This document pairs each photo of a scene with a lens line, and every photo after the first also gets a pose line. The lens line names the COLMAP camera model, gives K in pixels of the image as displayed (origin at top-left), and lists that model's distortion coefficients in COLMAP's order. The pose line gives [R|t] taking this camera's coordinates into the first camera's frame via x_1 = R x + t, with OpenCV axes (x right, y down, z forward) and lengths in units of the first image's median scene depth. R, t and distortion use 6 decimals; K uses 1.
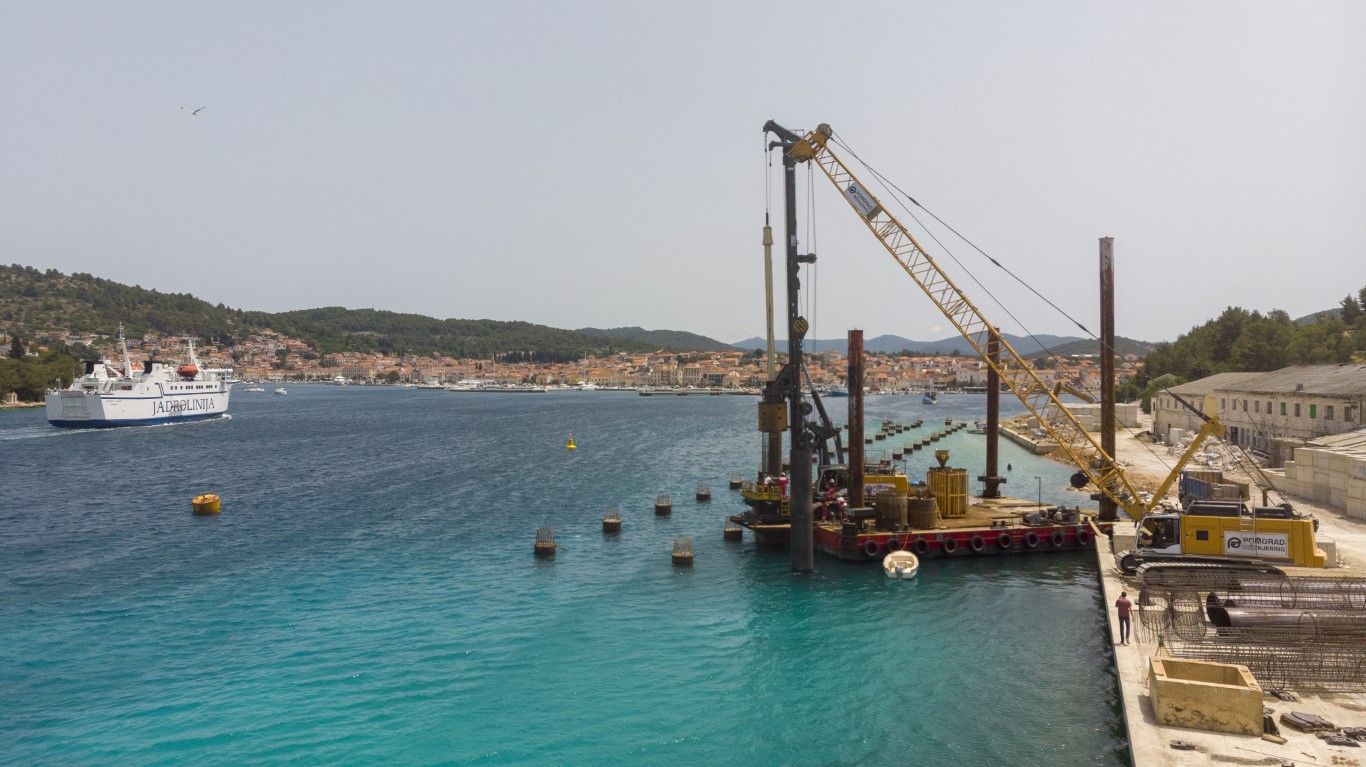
lens RADIAL K [[1002.0, 0, 670.1], [0, 1002.0, 378.0], [0, 0, 1]] dist [0.012155, 0.029379]
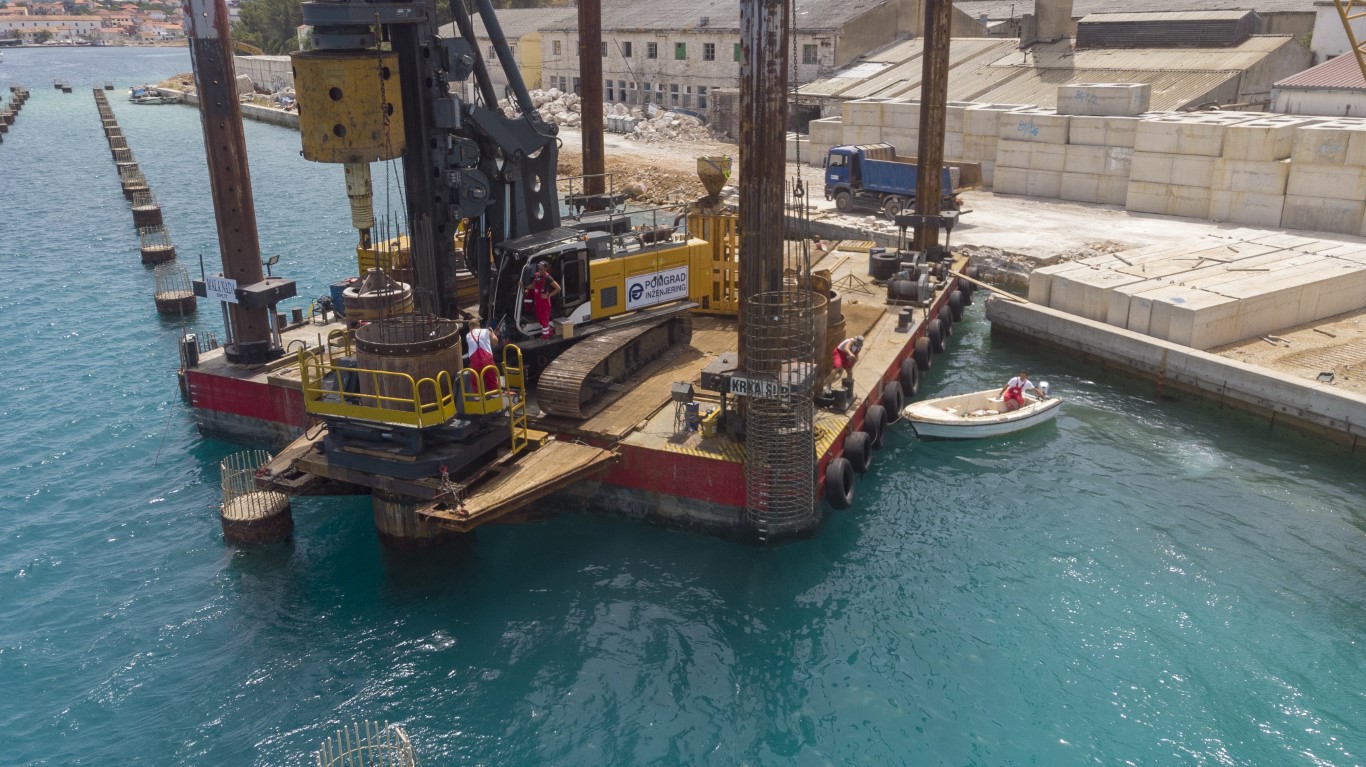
lens RADIAL K [[1002.0, 0, 684.7], [0, 1002.0, 374.5], [0, 0, 1]] dist [0.012155, 0.029379]
pose [[0.634764, -0.255107, 0.729380, -0.036089], [0.005150, 0.945305, 0.326147, 0.013467], [-0.772689, -0.203270, 0.601359, 0.462574]]
